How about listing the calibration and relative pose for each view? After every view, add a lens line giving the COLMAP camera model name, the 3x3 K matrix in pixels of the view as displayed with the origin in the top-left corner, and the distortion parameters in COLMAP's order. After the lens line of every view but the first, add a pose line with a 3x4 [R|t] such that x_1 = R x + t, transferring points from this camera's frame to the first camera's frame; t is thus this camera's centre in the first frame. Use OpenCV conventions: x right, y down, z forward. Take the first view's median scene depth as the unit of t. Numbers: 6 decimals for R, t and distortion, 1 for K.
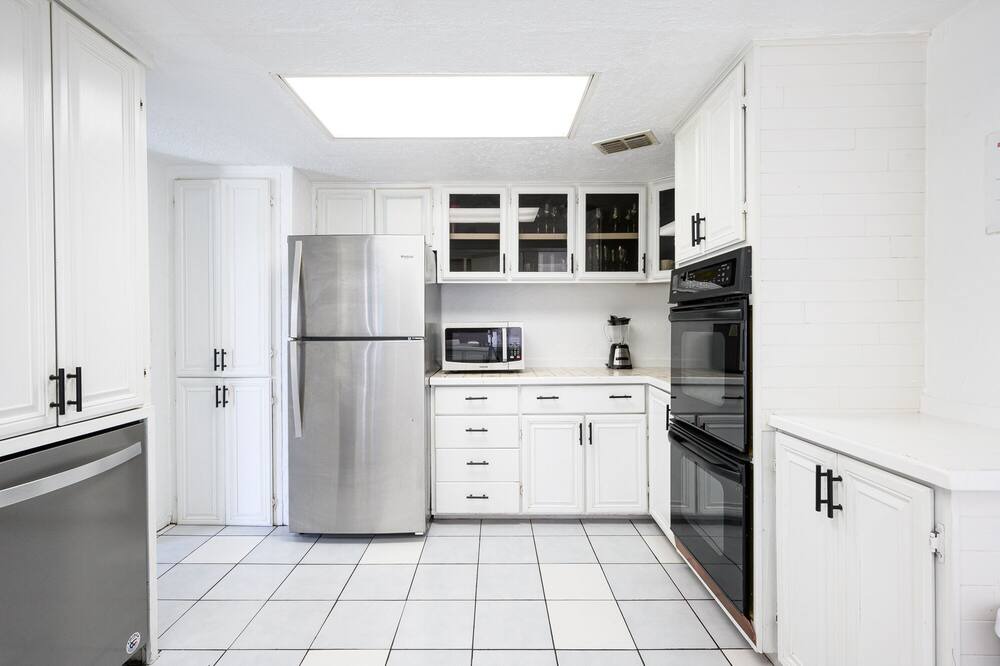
lens RADIAL K [[458.1, 0, 498.0], [0, 458.1, 330.4], [0, 0, 1]] dist [0.001990, 0.000099]
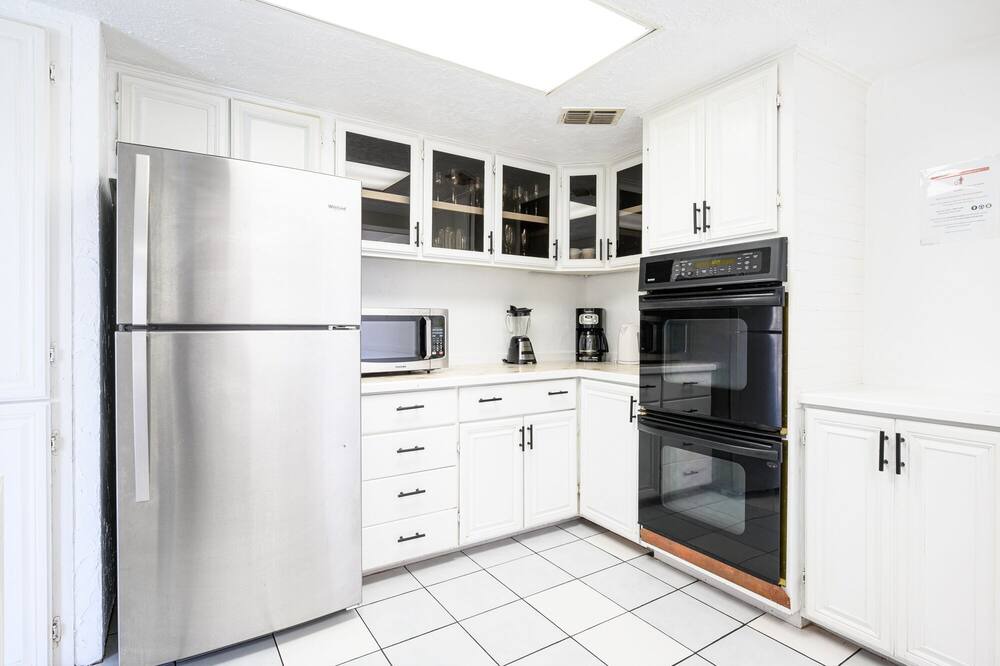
lens RADIAL K [[501.2, 0, 491.4], [0, 501.2, 330.5], [0, 0, 1]] dist [-0.000129, 0.000373]
pose [[0.838619, 0.001028, 0.544717, -0.382216], [-0.000913, 0.999999, -0.000482, 0.020705], [-0.544718, -0.000093, 0.838620, 0.228413]]
